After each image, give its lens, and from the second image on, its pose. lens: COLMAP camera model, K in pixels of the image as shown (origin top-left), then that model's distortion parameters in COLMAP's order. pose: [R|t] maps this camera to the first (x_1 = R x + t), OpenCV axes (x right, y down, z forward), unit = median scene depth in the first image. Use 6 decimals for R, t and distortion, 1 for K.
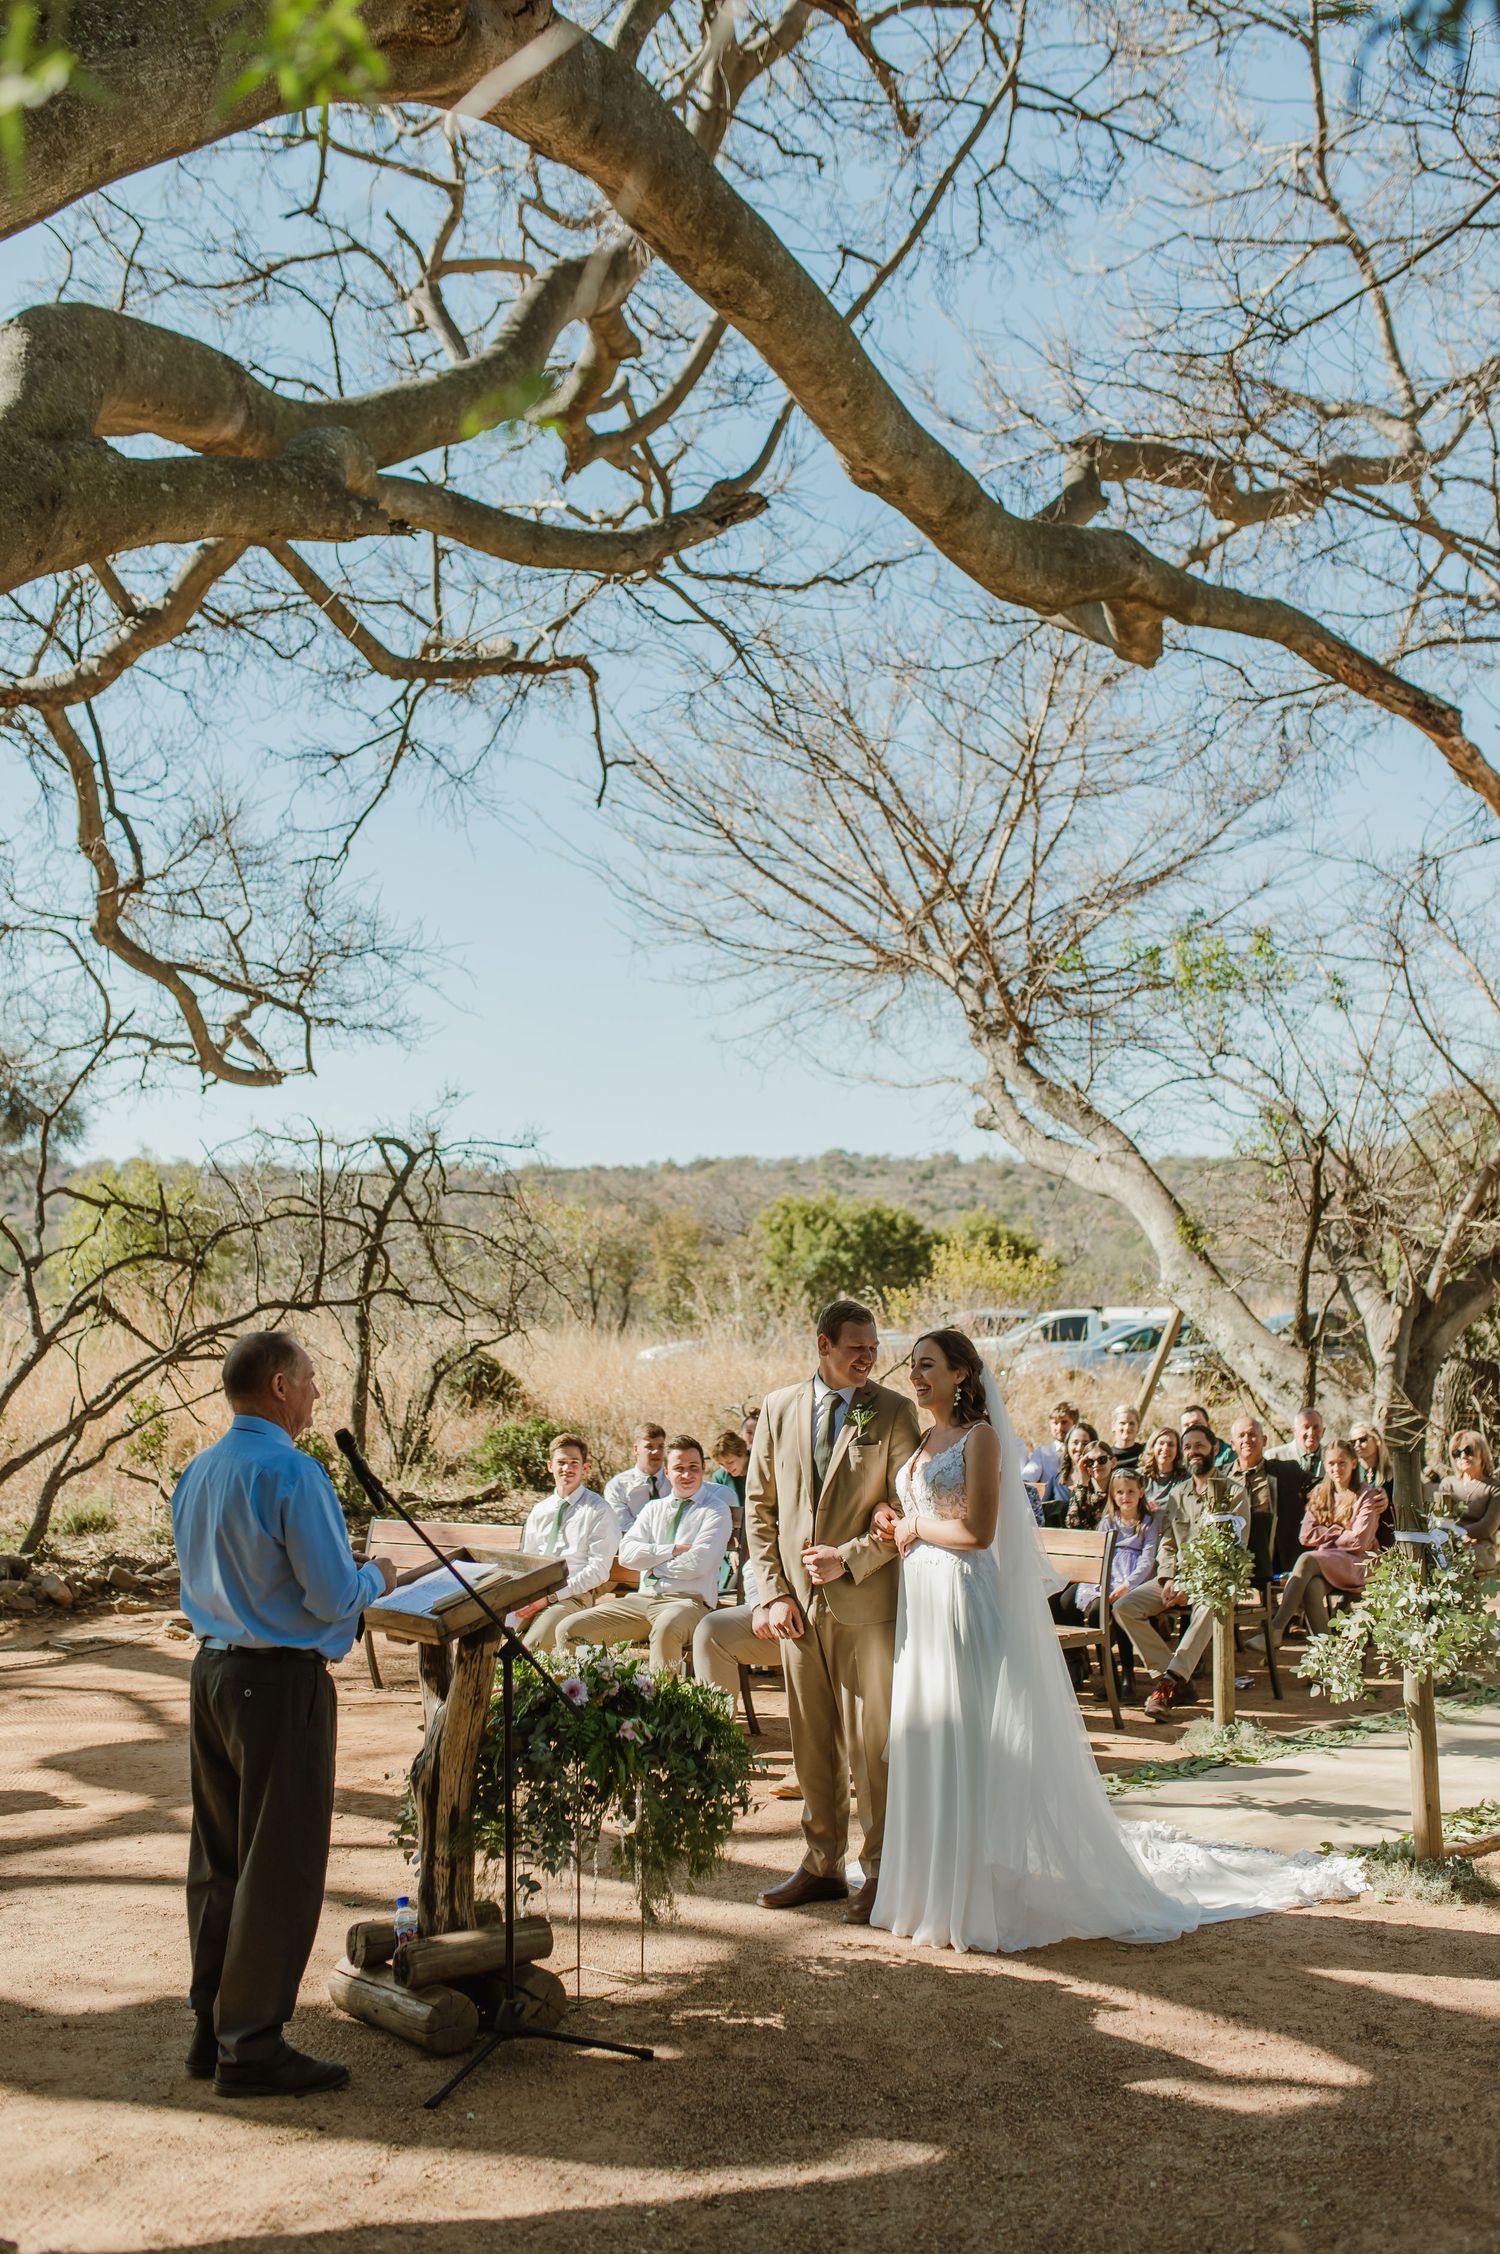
lens RADIAL K [[2153.8, 0, 747.9], [0, 2153.8, 1152.3], [0, 0, 1]] dist [0.011197, 0.031204]
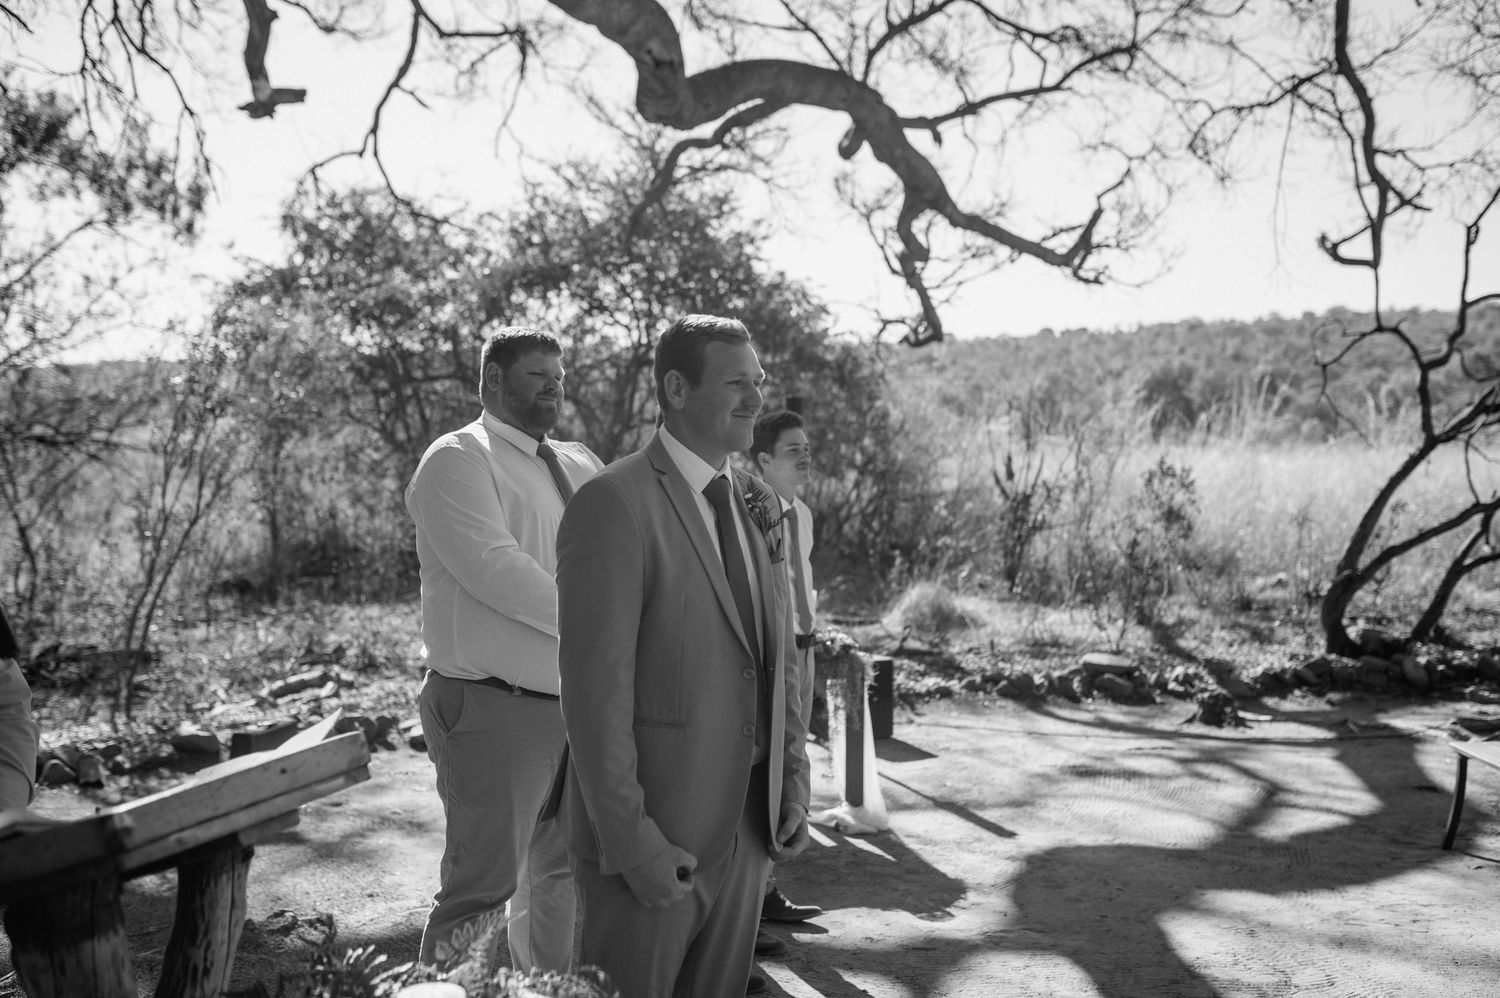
lens RADIAL K [[1433.3, 0, 750.0], [0, 1433.3, 499.0], [0, 0, 1]] dist [0.011197, 0.031204]
pose [[0.545236, 0.022653, -0.837977, 0.065883], [0.074842, 0.994327, 0.075576, 0.030802], [0.834935, -0.103923, 0.540447, 0.262949]]
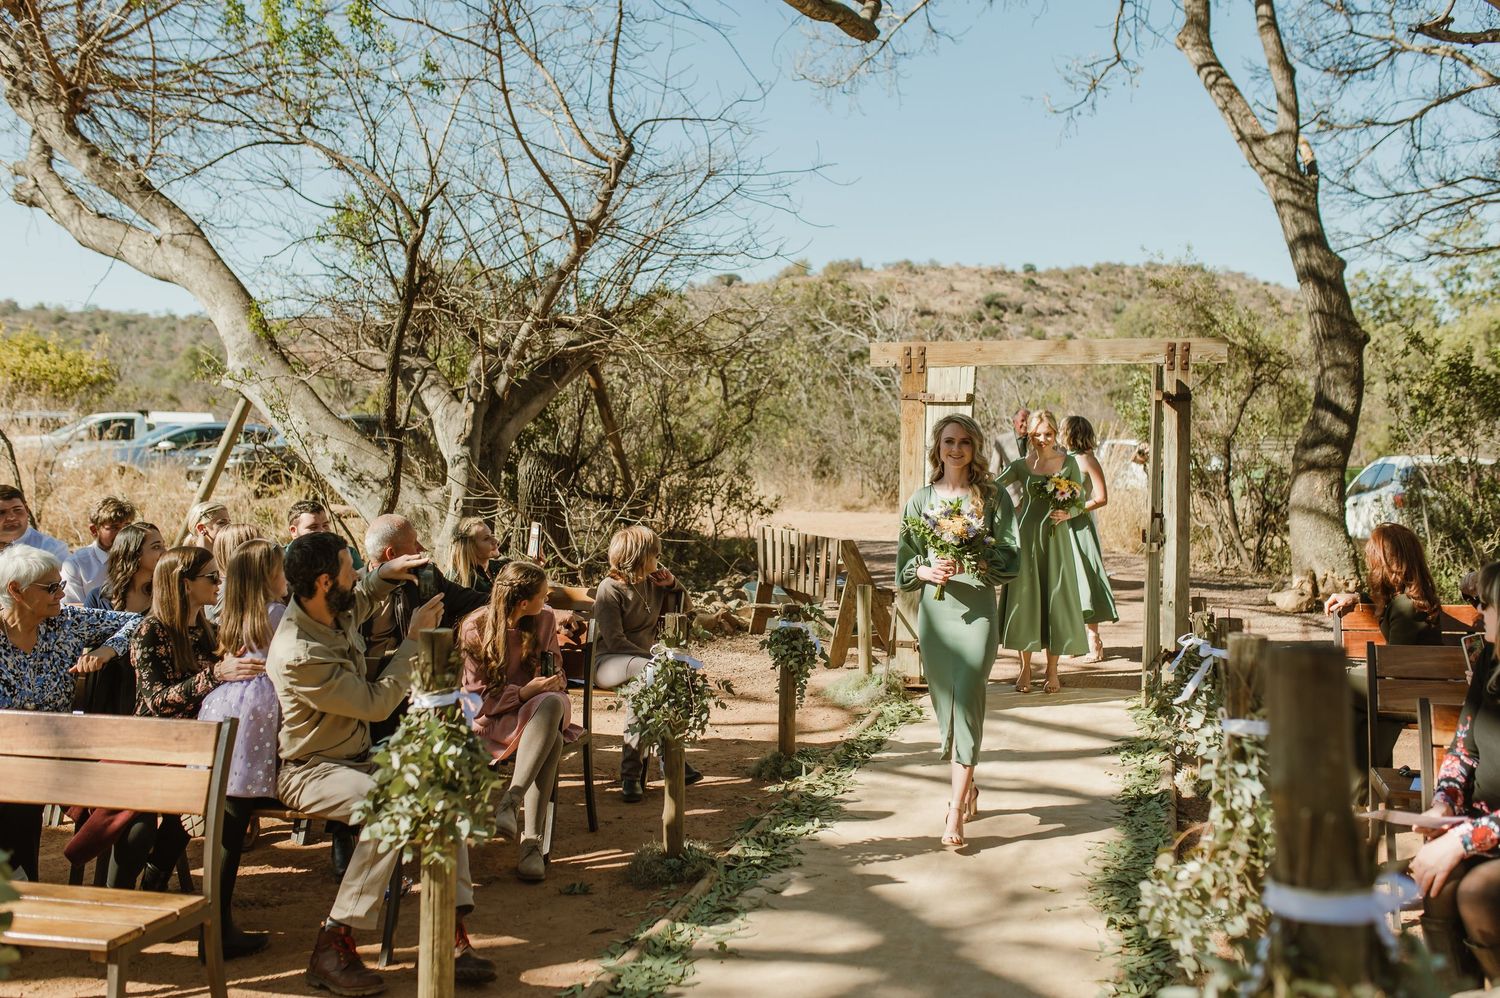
lens RADIAL K [[1461.5, 0, 750.0], [0, 1461.5, 499.0], [0, 0, 1]] dist [-0.007288, 0.115345]
pose [[0.847473, -0.000680, 0.530838, 0.040307], [-0.062130, 0.992999, 0.100462, 0.035290], [-0.527190, -0.118120, 0.841498, 0.306105]]
